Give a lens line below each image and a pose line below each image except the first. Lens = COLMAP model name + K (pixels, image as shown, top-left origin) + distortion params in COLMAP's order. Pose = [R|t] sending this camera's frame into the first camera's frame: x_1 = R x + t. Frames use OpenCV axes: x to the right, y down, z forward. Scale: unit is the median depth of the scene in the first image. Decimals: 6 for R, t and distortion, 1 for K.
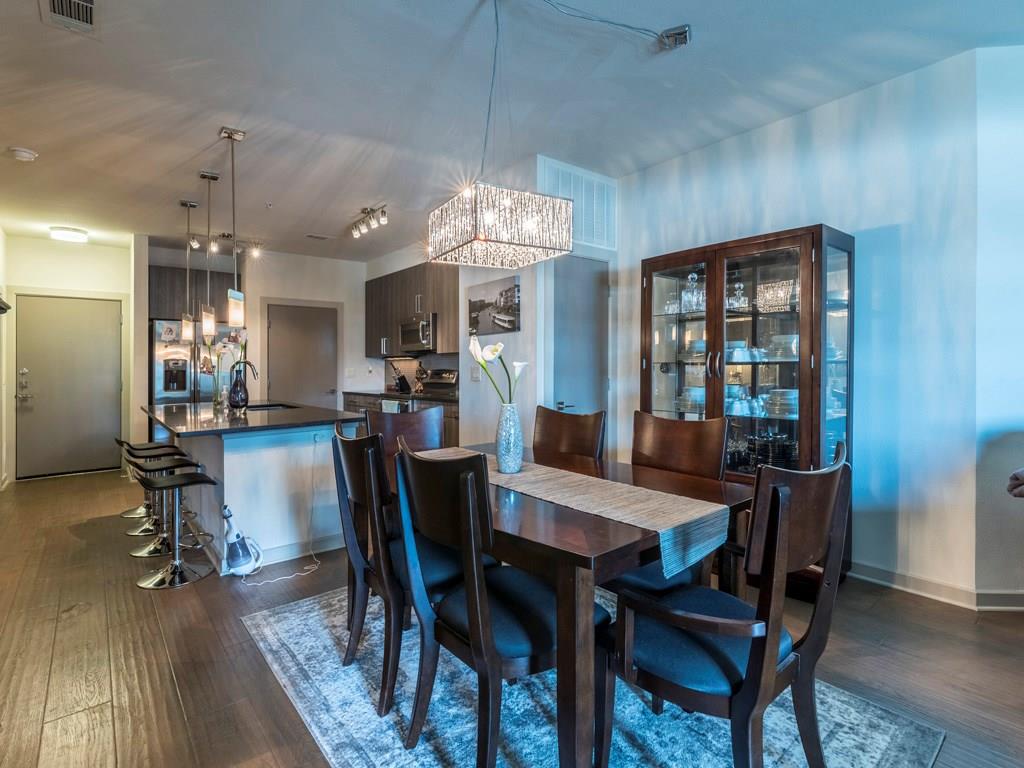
lens RADIAL K [[506.3, 0, 519.4], [0, 506.3, 361.5], [0, 0, 1]] dist [-0.003330, -0.001402]
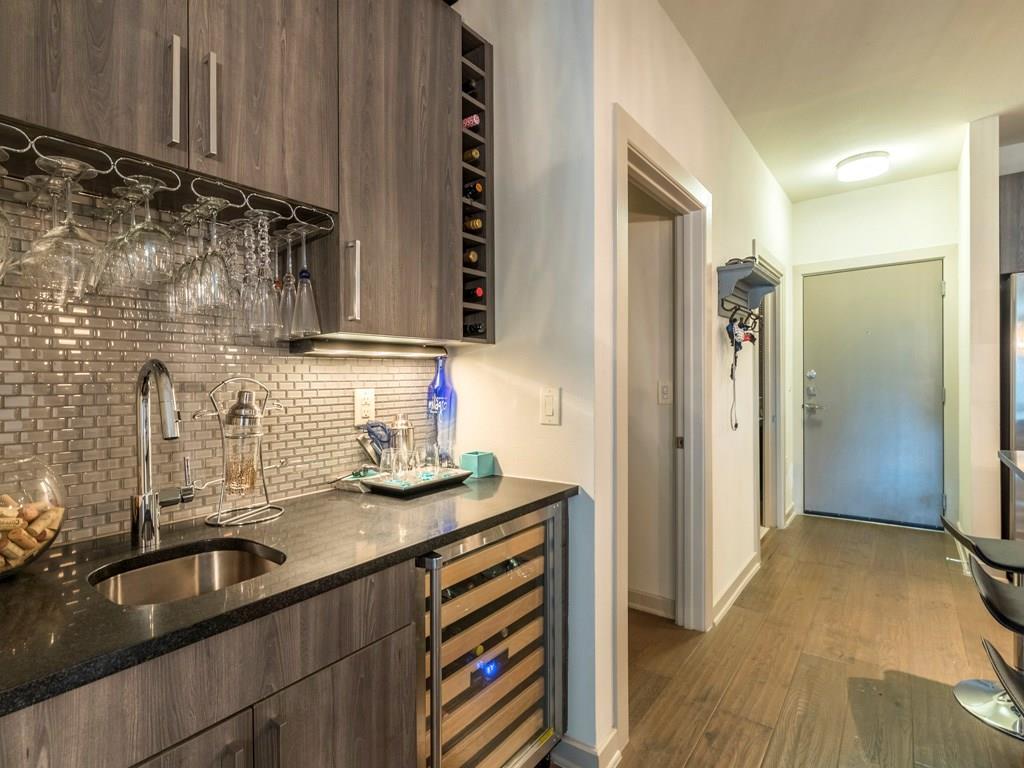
lens RADIAL K [[508.9, 0, 512.0], [0, 508.9, 384.0], [0, 0, 1]] dist [-0.000003, 0.000019]
pose [[0.212560, 0.021285, -0.976916, -0.320236], [0.024772, 0.999324, 0.027163, 0.002248], [0.976834, -0.029974, 0.211889, 0.385962]]
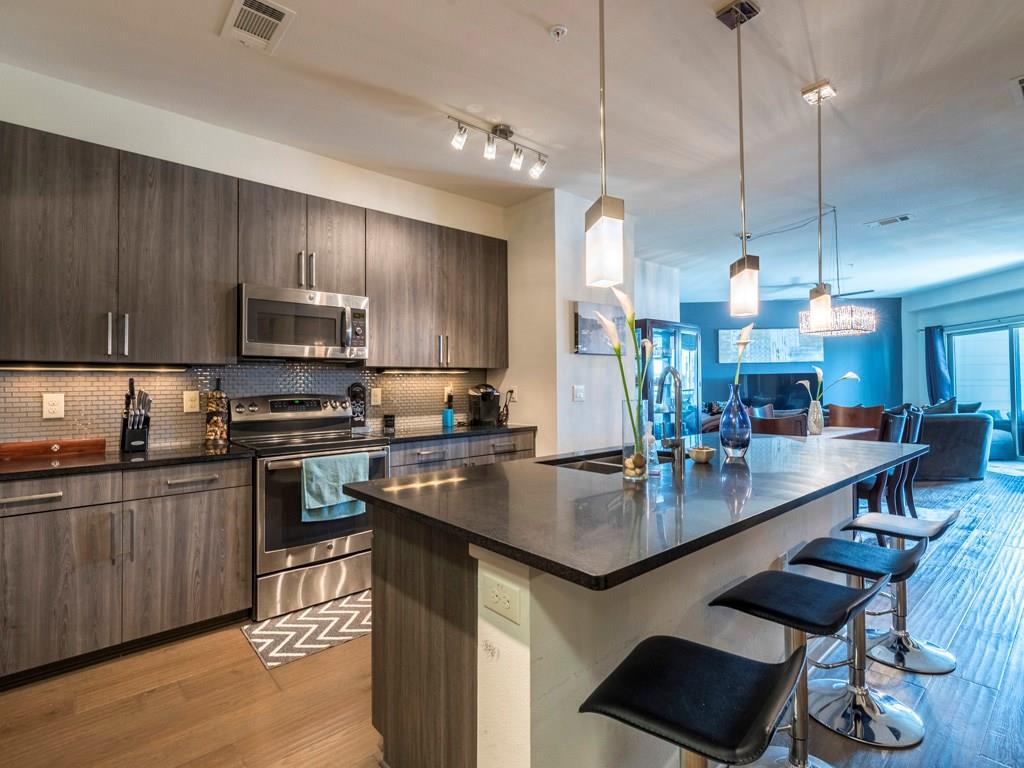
lens RADIAL K [[498.7, 0, 516.7], [0, 498.7, 380.2], [0, 0, 1]] dist [-0.001238, 0.000038]
pose [[-0.015633, 0.029944, 0.999429, -0.756489], [0.003902, 0.999546, -0.029886, 0.019311], [-0.999870, 0.003432, -0.015743, 0.837986]]
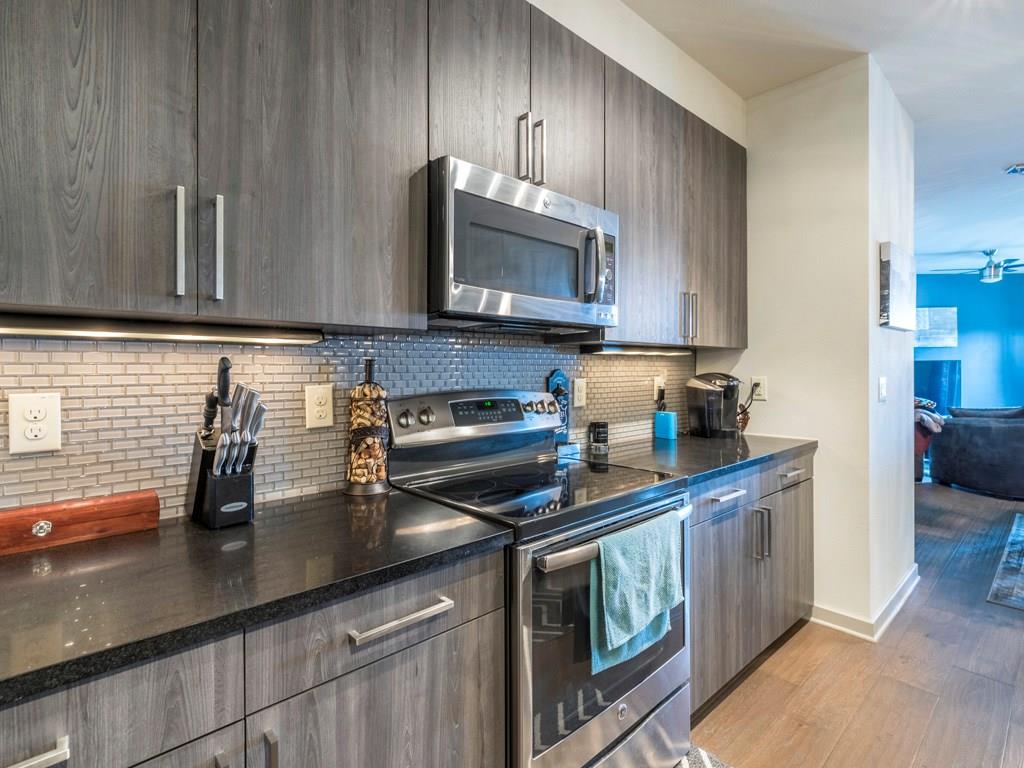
lens RADIAL K [[499.8, 0, 517.3], [0, 499.8, 376.1], [0, 0, 1]] dist [-0.001875, -0.000497]
pose [[-0.035013, 0.005777, 0.999370, -0.491535], [-0.006241, 0.999963, -0.005999, 0.010204], [-0.999367, -0.006448, -0.034976, 1.076619]]
